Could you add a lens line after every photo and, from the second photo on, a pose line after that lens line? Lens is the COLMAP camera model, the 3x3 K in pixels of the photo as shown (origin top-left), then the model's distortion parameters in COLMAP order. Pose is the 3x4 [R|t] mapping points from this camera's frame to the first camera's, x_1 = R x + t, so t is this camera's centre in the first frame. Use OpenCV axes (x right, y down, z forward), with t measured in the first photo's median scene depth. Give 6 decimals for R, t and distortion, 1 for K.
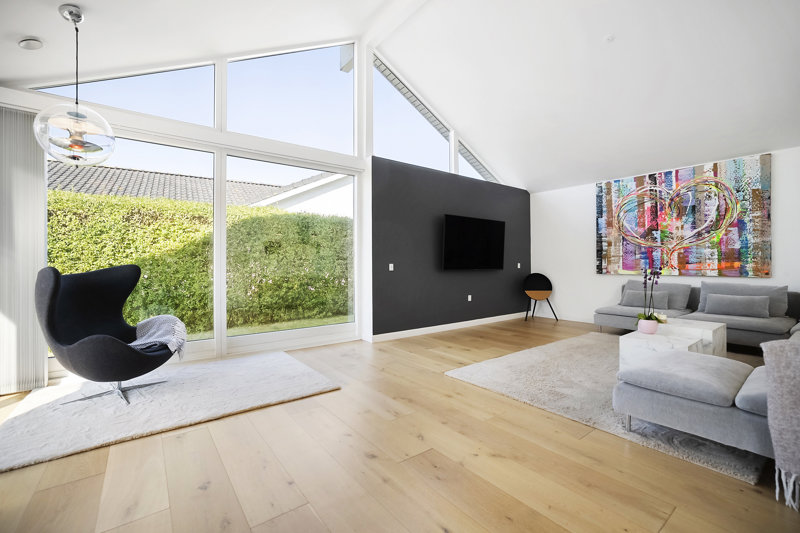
lens RADIAL K [[350.1, 0, 391.5], [0, 350.1, 265.5], [0, 0, 1]] dist [-0.033546, 0.012663]
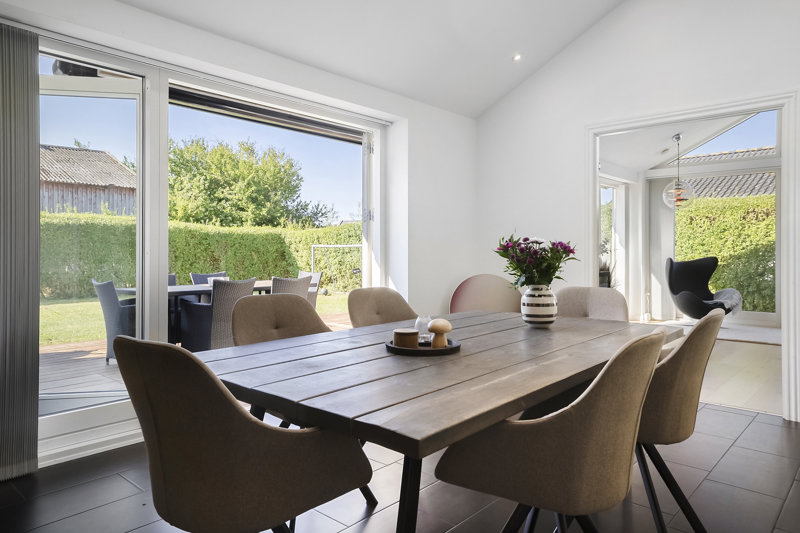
lens RADIAL K [[535.9, 0, 399.9], [0, 535.9, 249.9], [0, 0, 1]] dist [-0.003238, -0.001168]
pose [[0.207917, 0.000180, -0.978147, 0.853180], [-0.003353, 0.999994, -0.000528, -0.017511], [0.978141, 0.003389, 0.207916, -0.594710]]
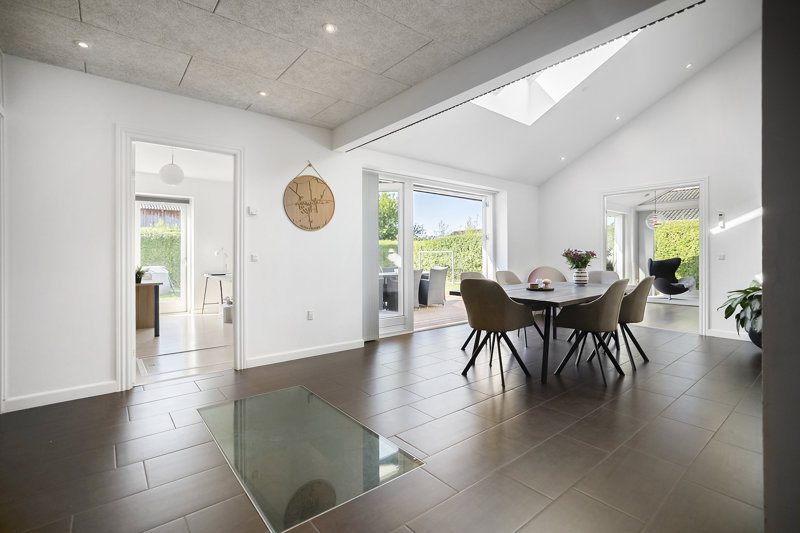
lens RADIAL K [[369.3, 0, 400.4], [0, 369.3, 256.2], [0, 0, 1]] dist [-0.018869, -0.000032]
pose [[0.055206, 0.004859, -0.998463, 1.225436], [0.001345, 0.999987, 0.004940, -0.018800], [0.998474, -0.001616, 0.055198, -0.832544]]
